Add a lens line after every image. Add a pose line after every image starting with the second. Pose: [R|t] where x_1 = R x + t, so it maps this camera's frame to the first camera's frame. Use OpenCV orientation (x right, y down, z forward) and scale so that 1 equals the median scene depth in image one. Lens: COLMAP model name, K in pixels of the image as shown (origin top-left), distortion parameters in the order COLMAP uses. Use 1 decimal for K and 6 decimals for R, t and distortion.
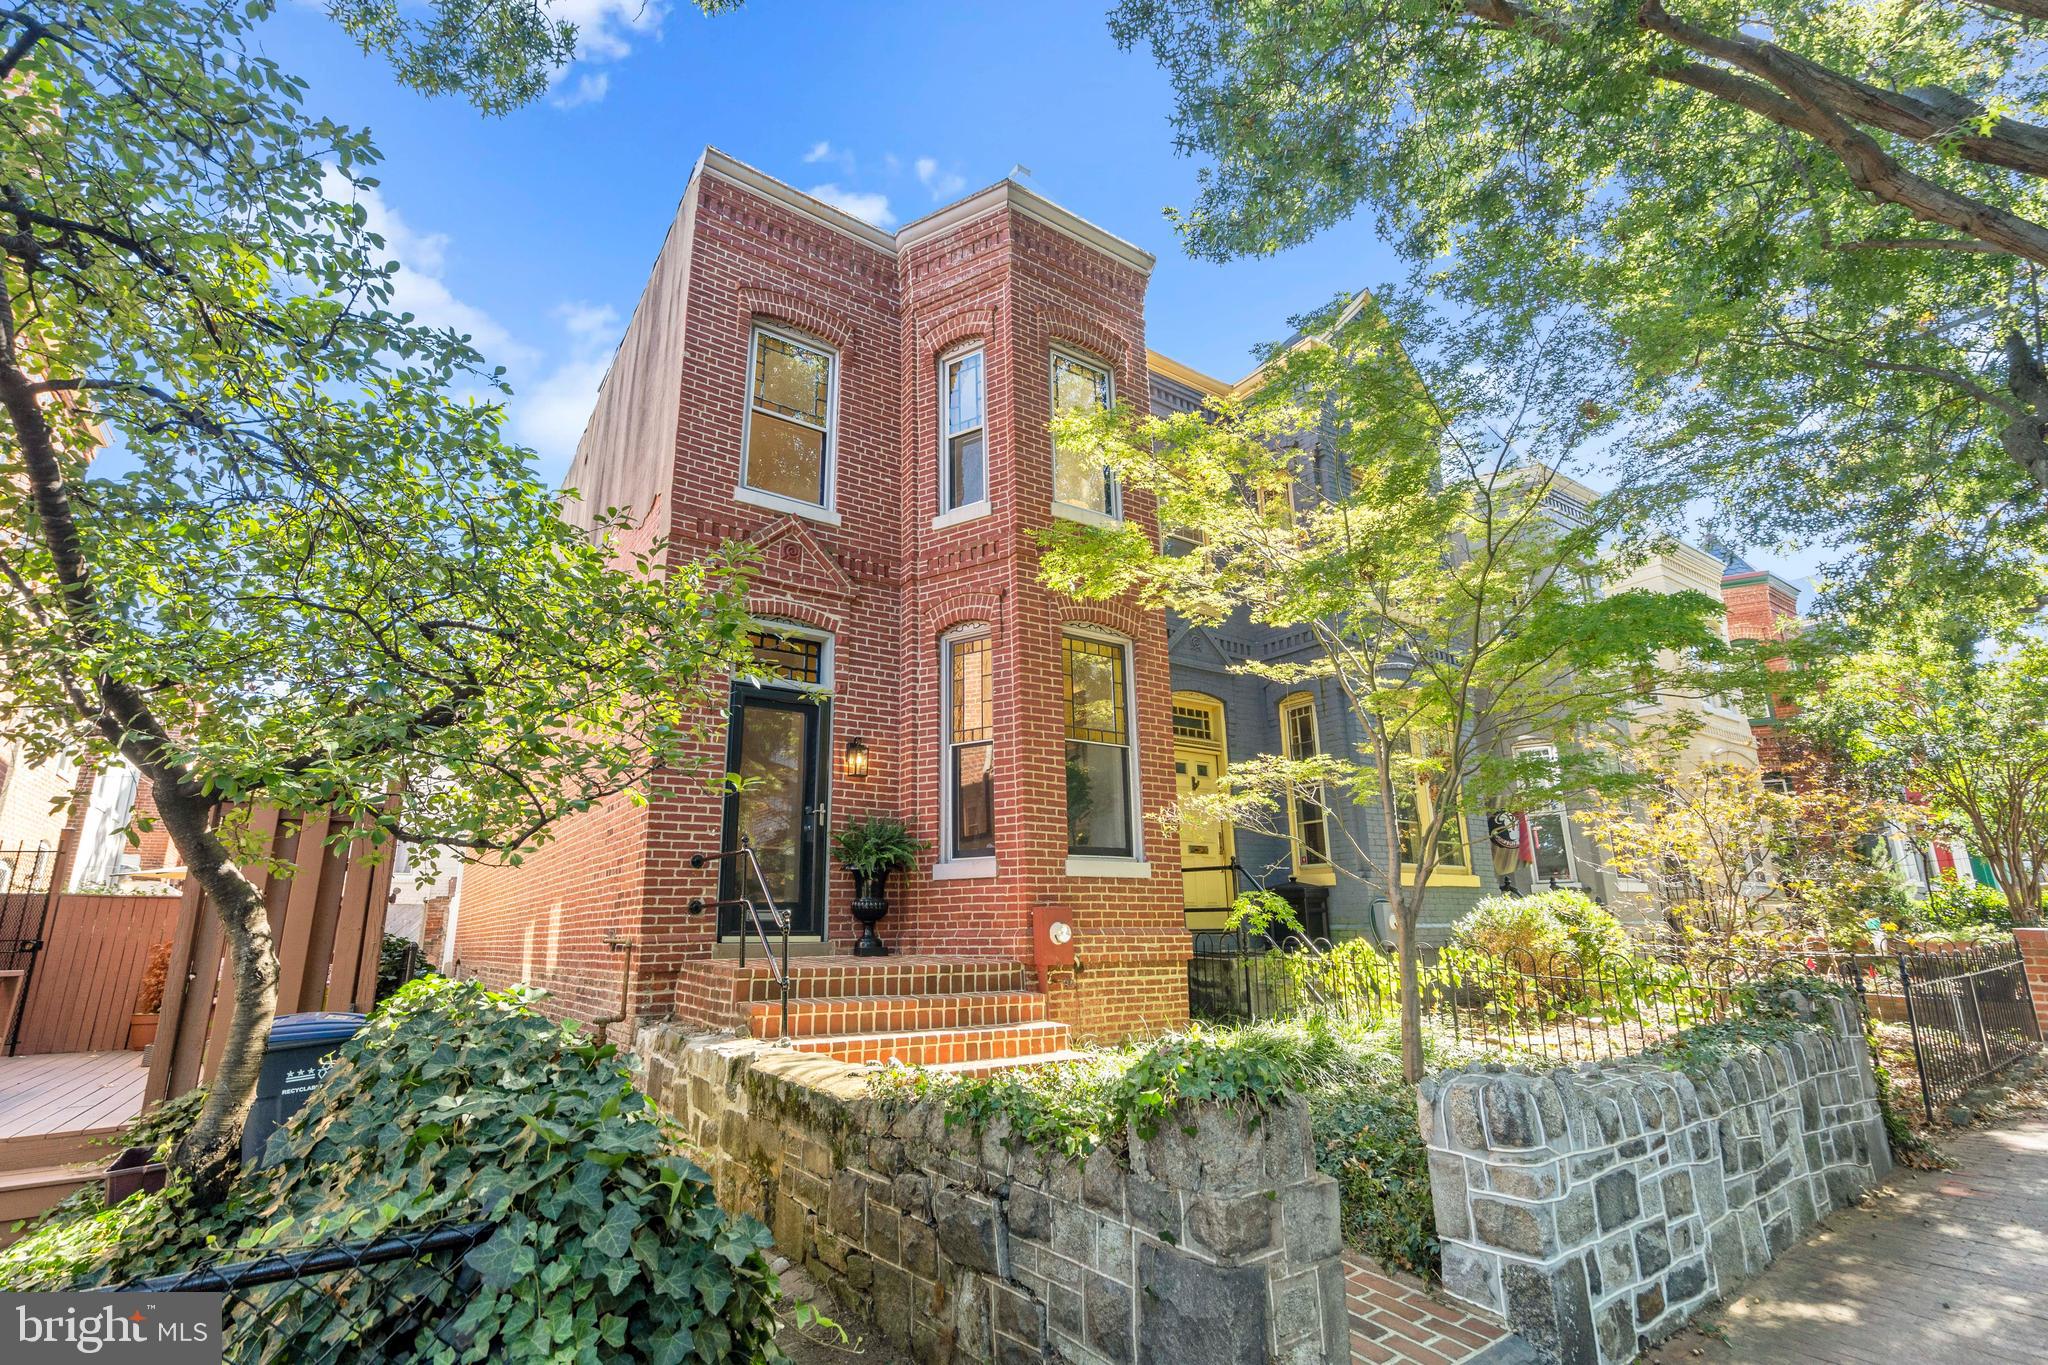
lens RADIAL K [[926.5, 0, 1031.2], [0, 926.5, 685.0], [0, 0, 1]] dist [-0.001192, 0.000125]
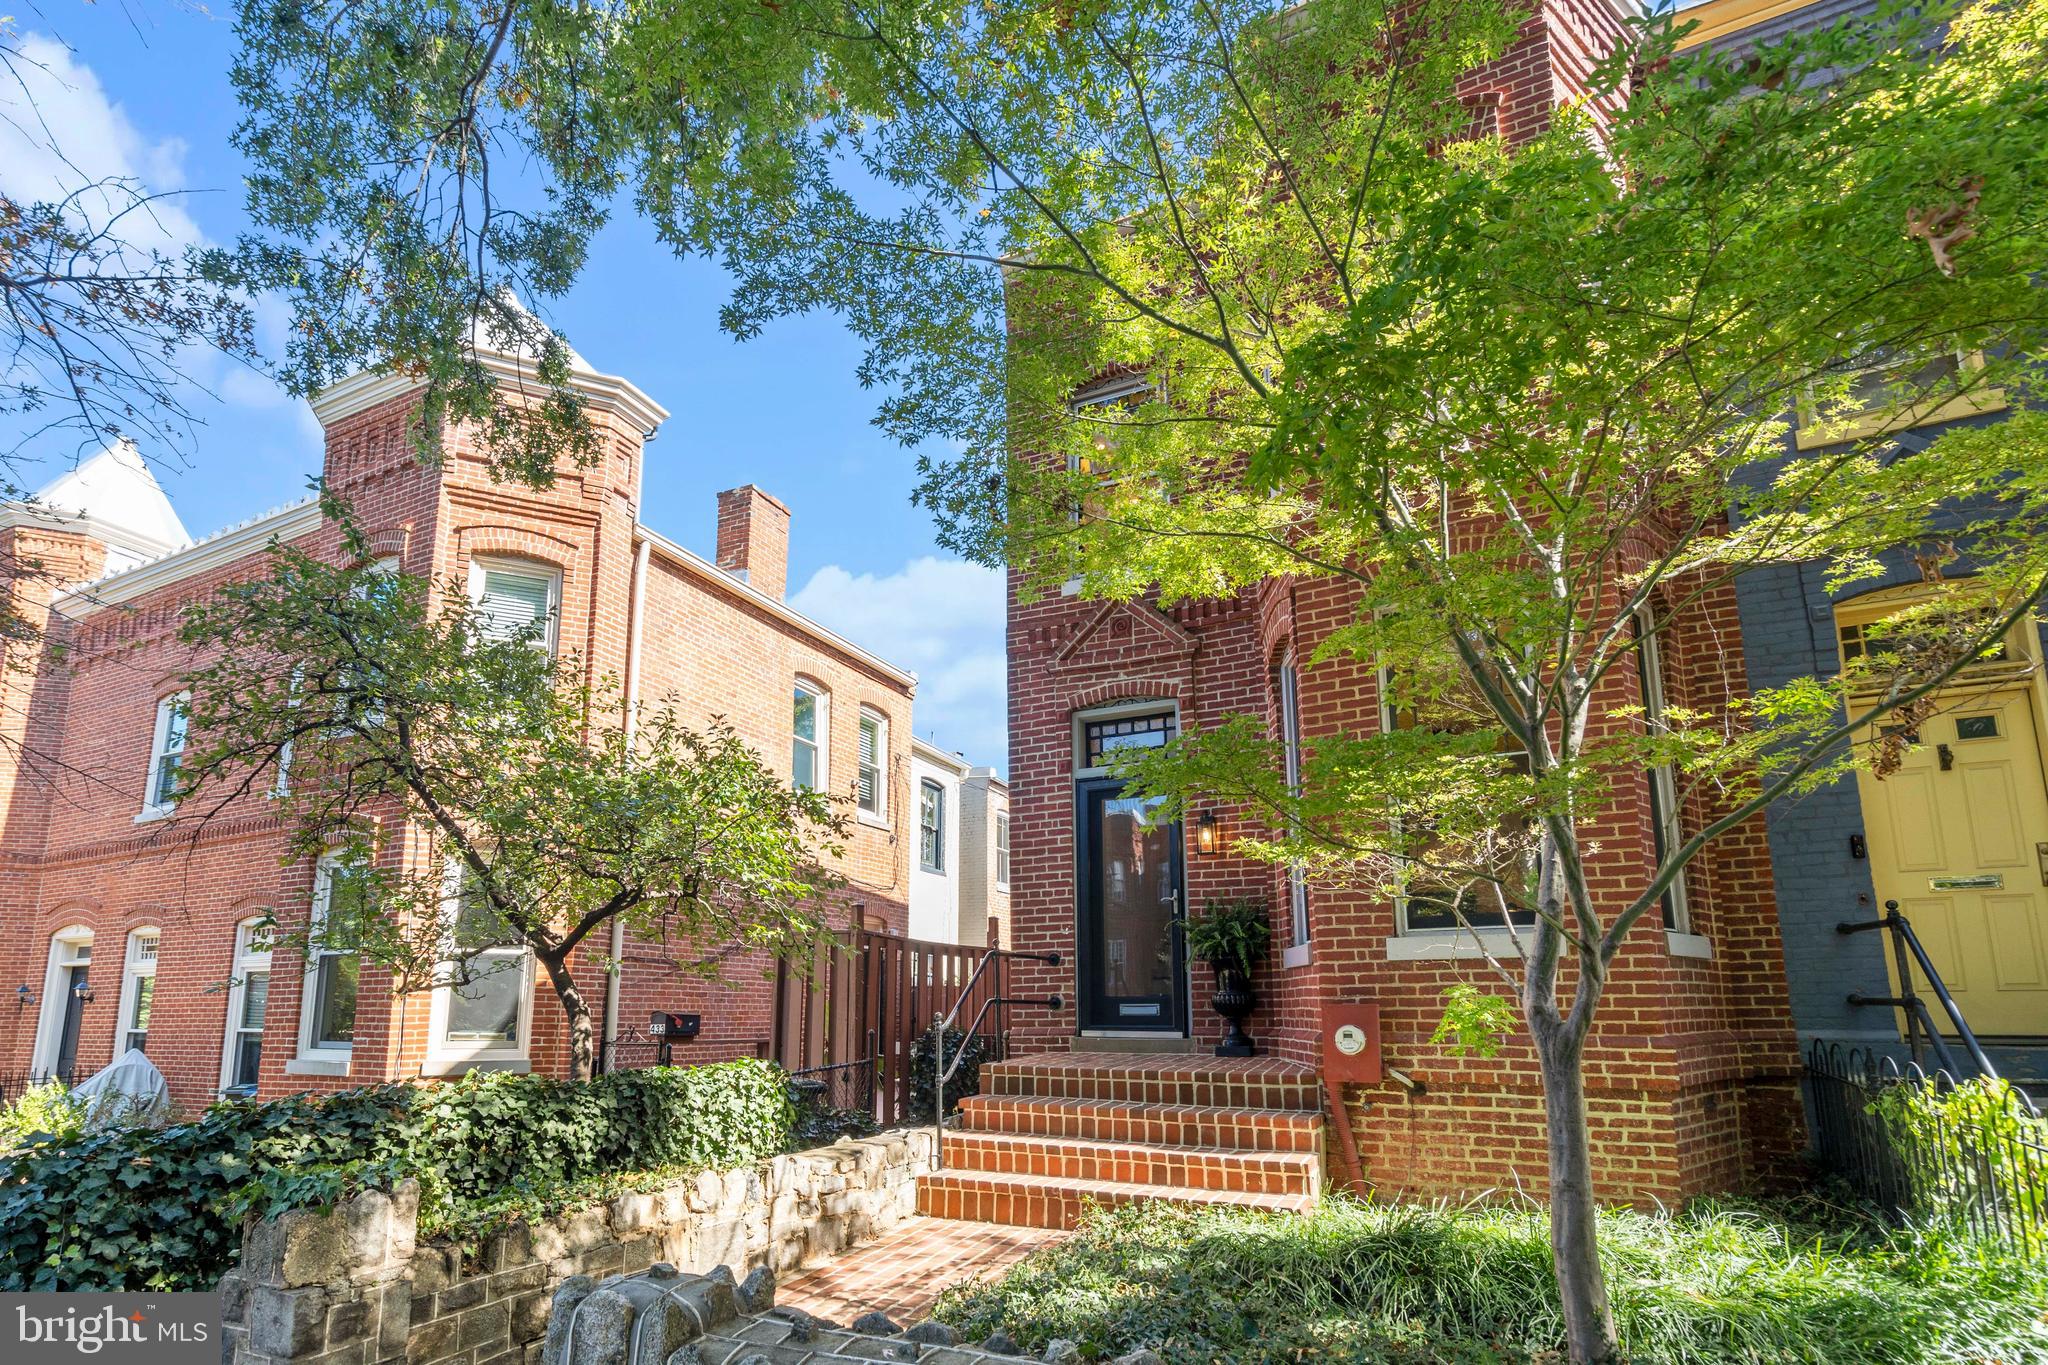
lens RADIAL K [[1011.8, 0, 1010.5], [0, 1011.8, 840.3], [0, 0, 1]] dist [0.003395, 0.001180]
pose [[0.485068, -0.131844, -0.864480, 0.550824], [0.220844, 0.974994, -0.024782, 0.067973], [0.846131, -0.178894, 0.502055, 0.362114]]
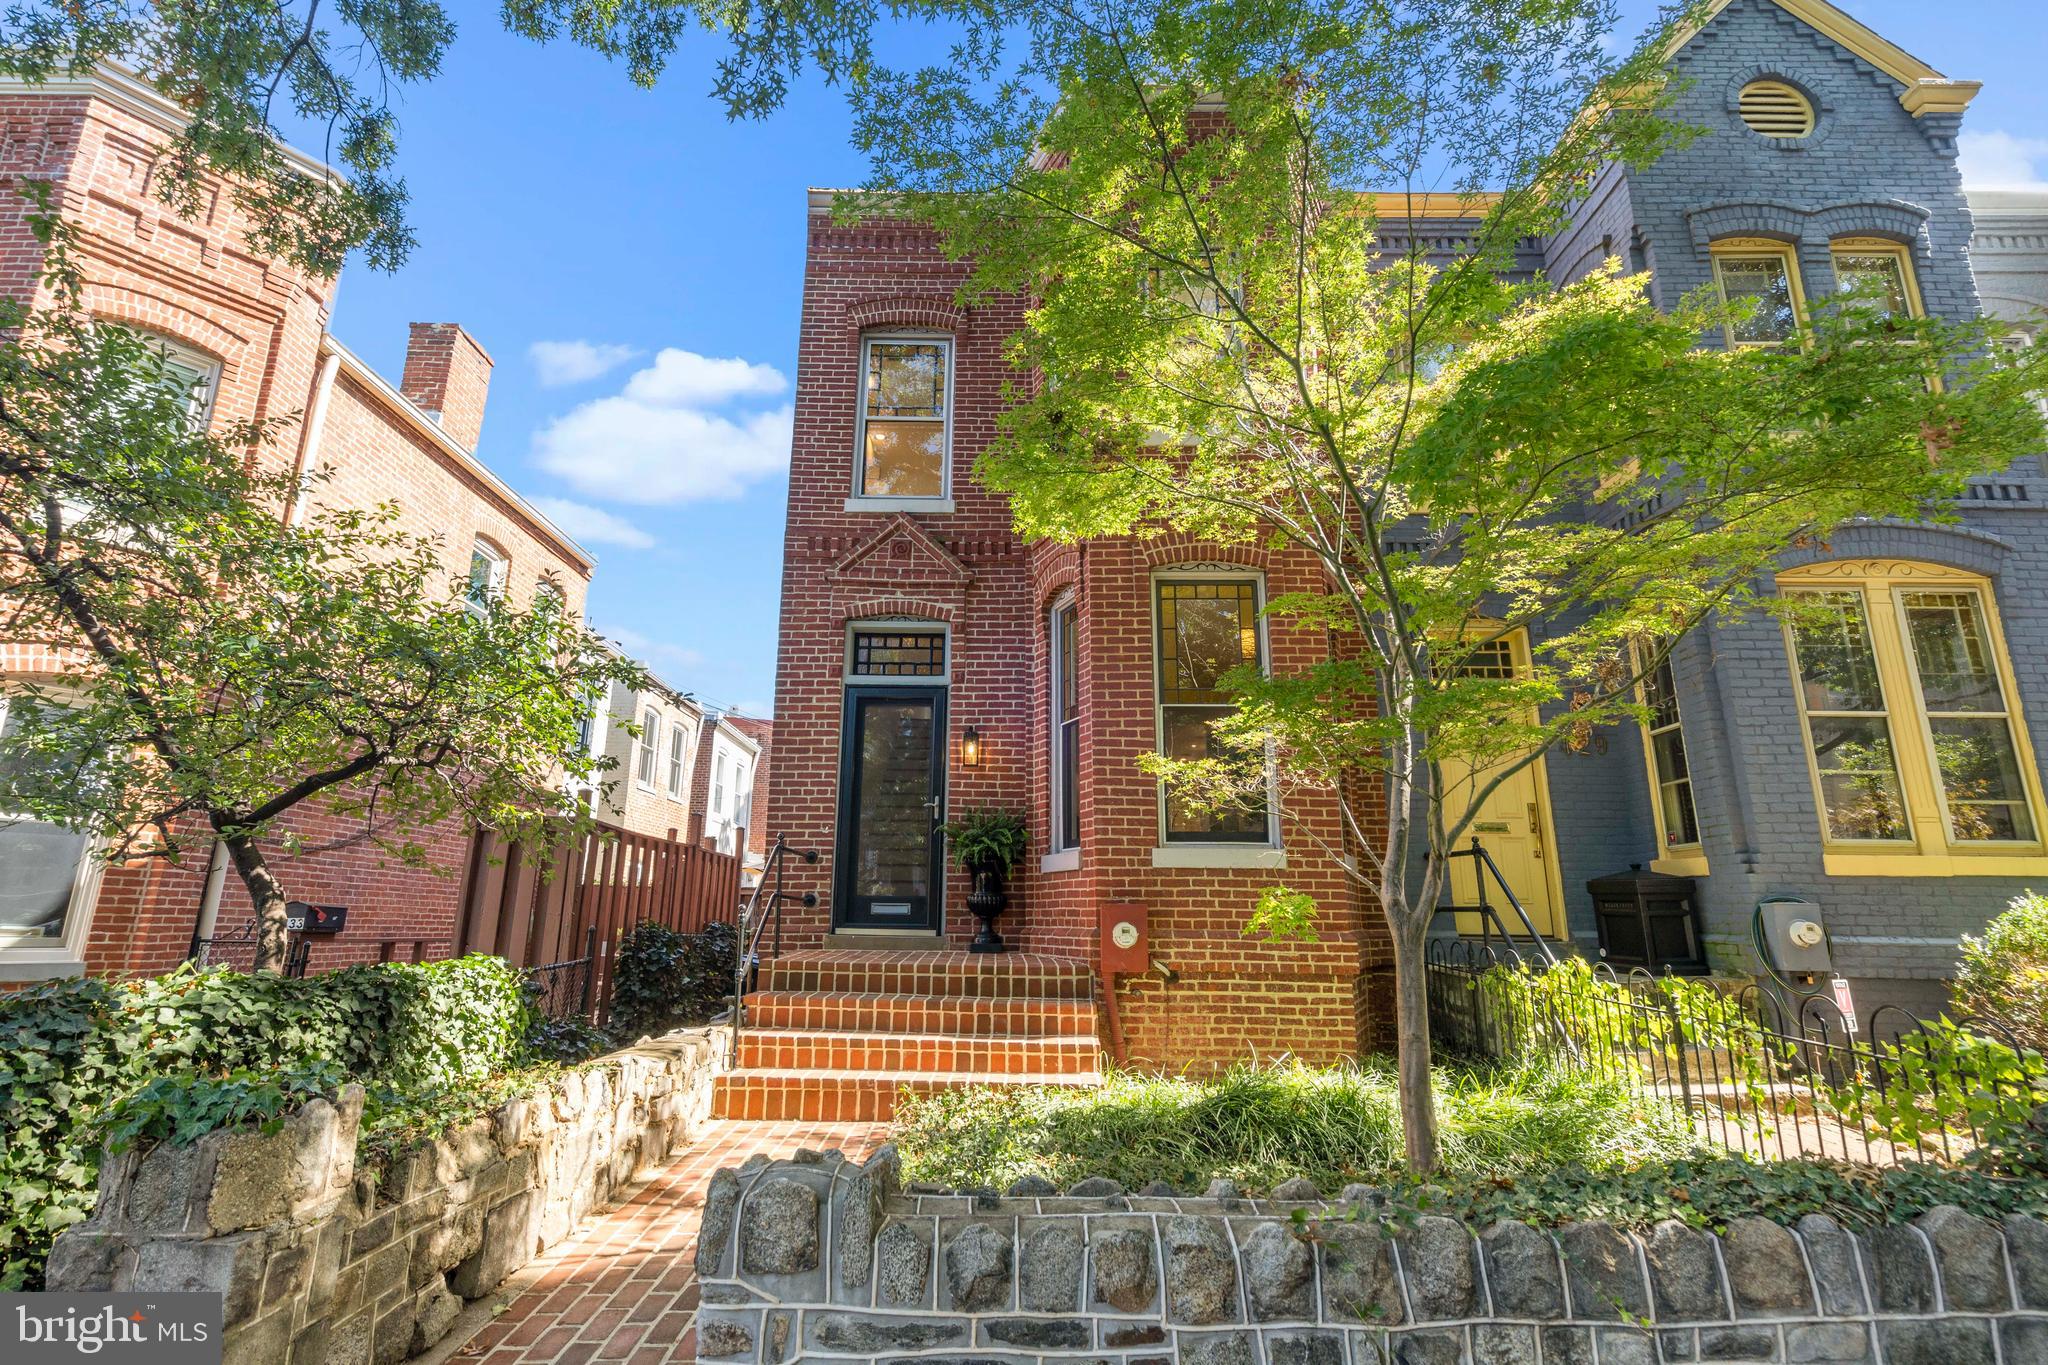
lens RADIAL K [[956.9, 0, 1024.0], [0, 956.9, 682.5], [0, 0, 1]] dist [-0.000908, 0.001135]
pose [[0.814237, -0.119200, -0.568163, 0.433258], [0.127706, 0.991497, -0.024998, 0.043962], [0.566312, -0.052204, 0.822536, 0.215145]]
